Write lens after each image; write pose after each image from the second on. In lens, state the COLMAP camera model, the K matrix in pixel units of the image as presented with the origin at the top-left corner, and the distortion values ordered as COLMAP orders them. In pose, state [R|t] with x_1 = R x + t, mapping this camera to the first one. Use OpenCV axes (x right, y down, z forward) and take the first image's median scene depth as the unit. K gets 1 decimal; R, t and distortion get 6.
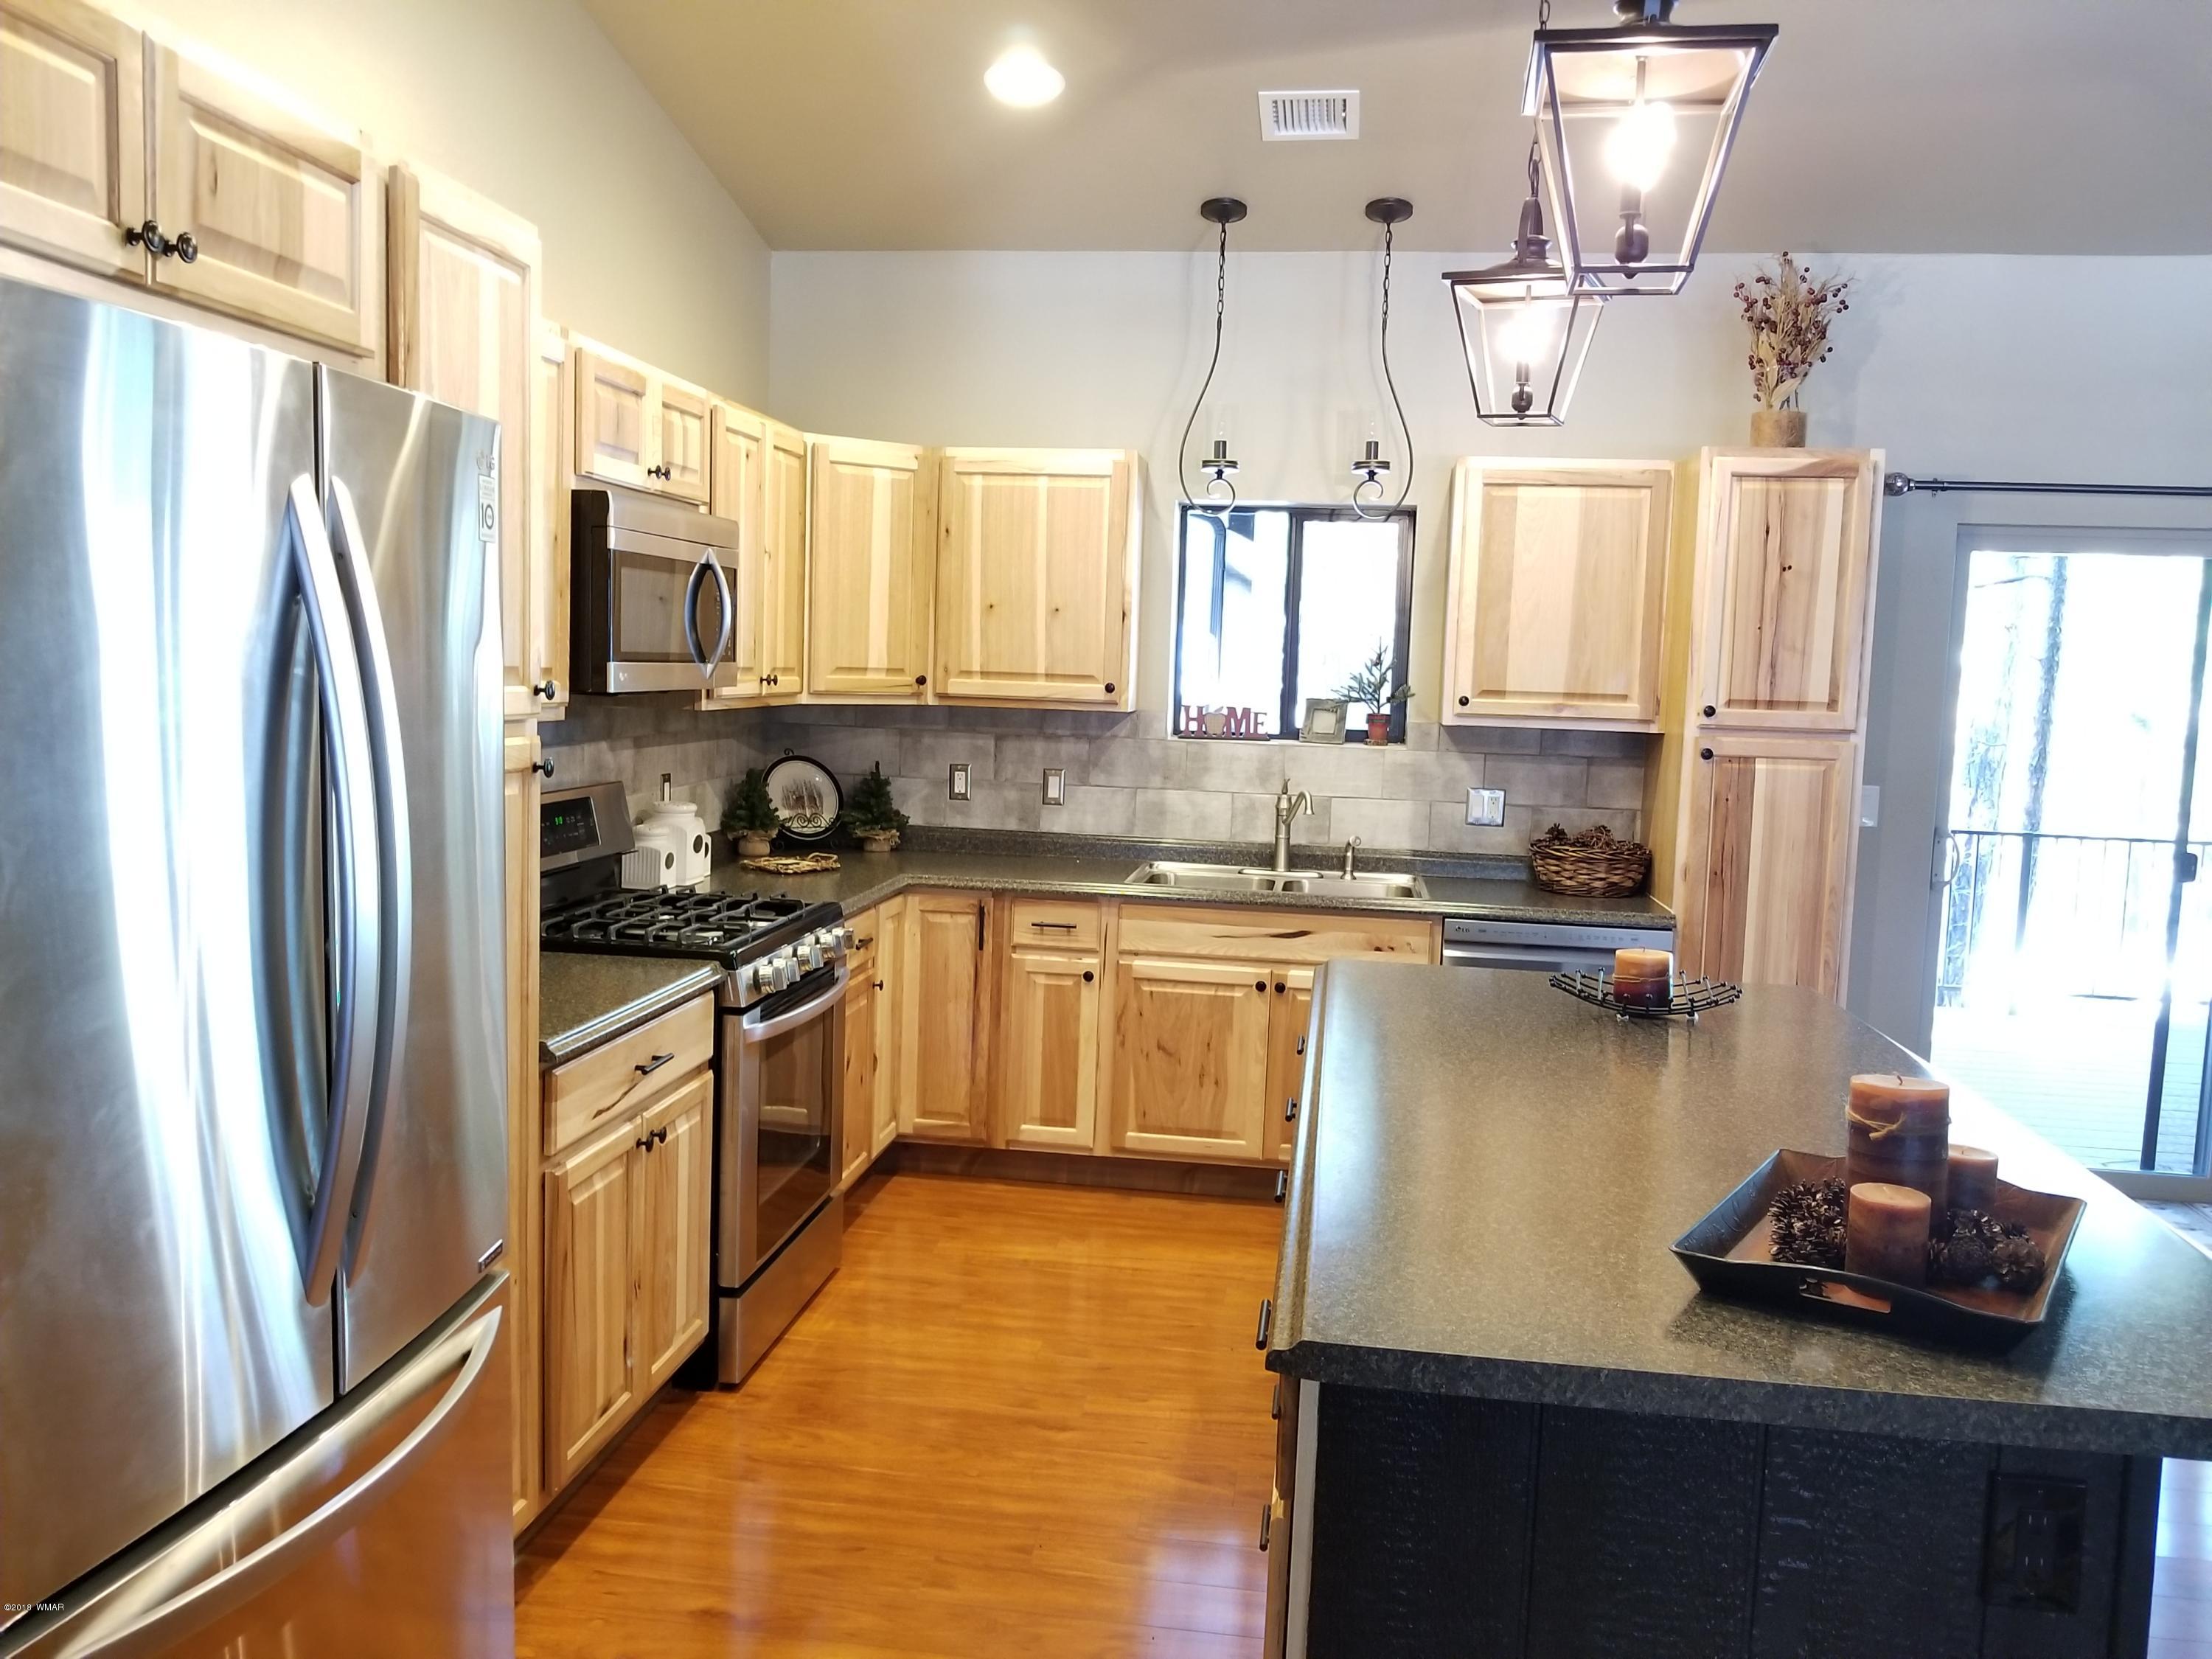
lens RADIAL K [[1754.1, 0, 1089.1], [0, 1754.1, 825.8], [0, 0, 1]] dist [0.002956, -0.017666]
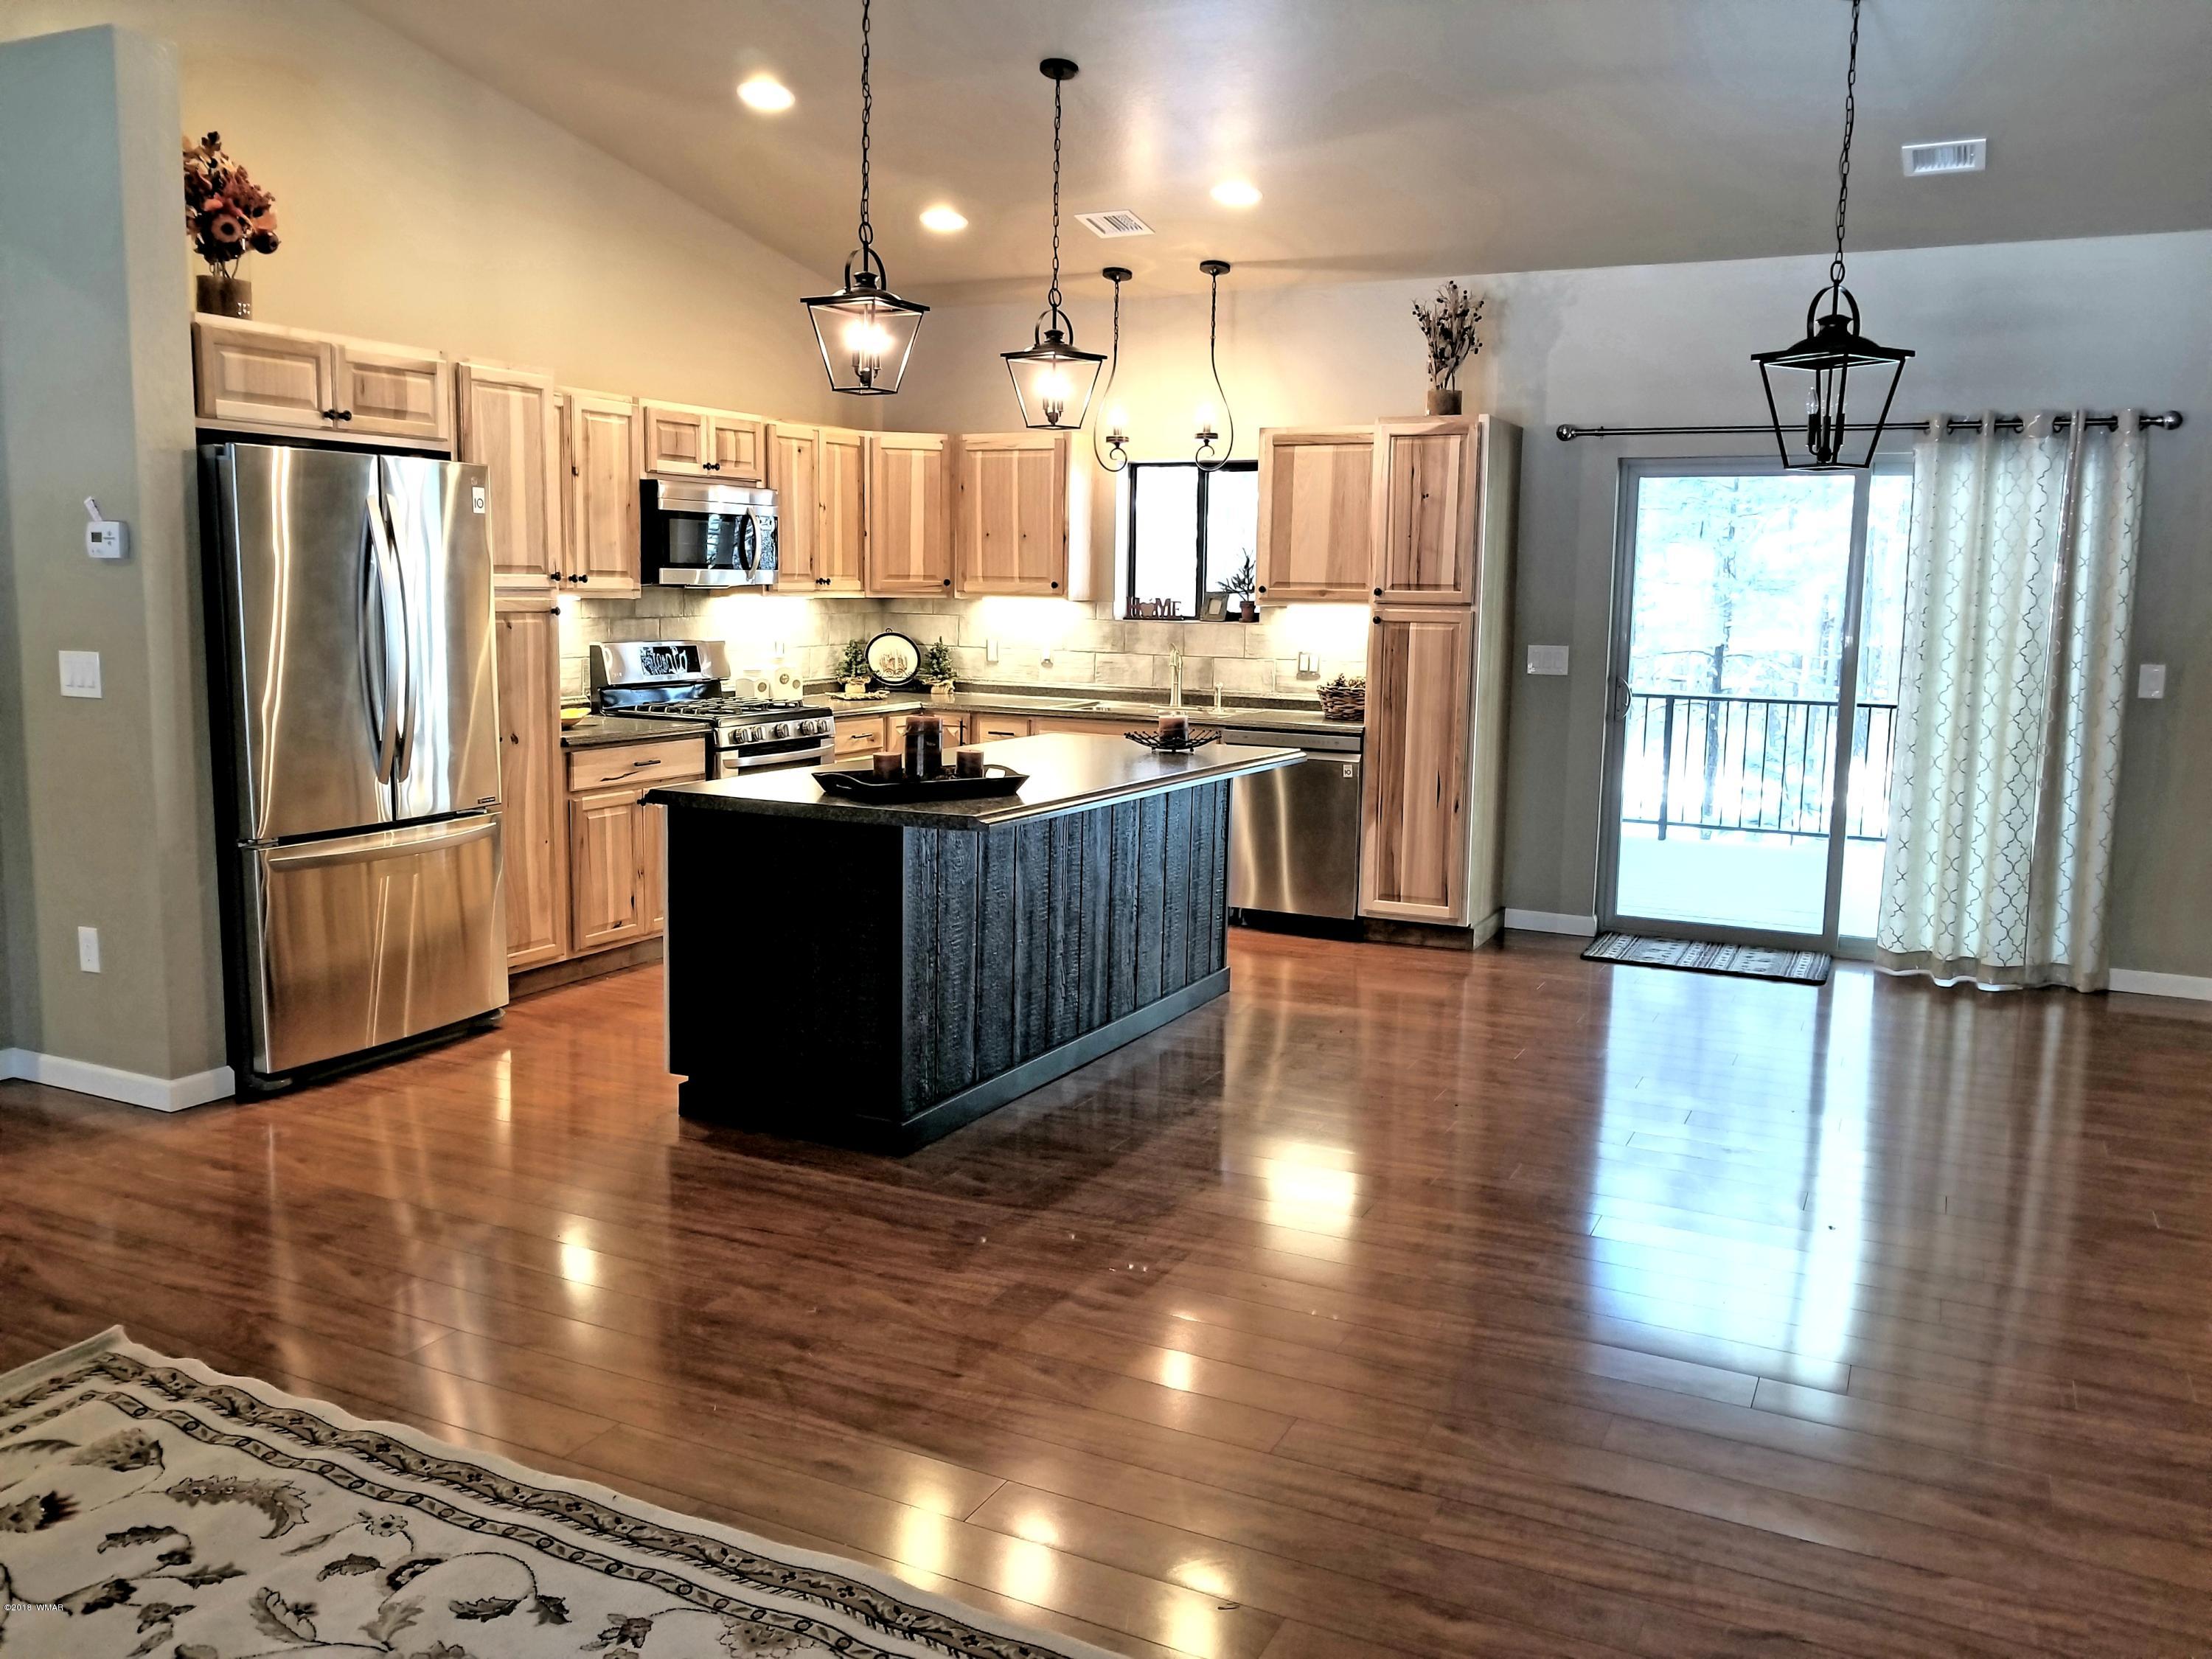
lens RADIAL K [[1754.1, 0, 1106.4], [0, 1754.1, 801.5], [0, 0, 1]] dist [0.002956, -0.017666]
pose [[0.950043, 0.022137, -0.311333, 0.566585], [-0.014873, 0.999559, 0.025686, 0.075496], [0.311765, -0.019772, 0.949954, -0.488021]]
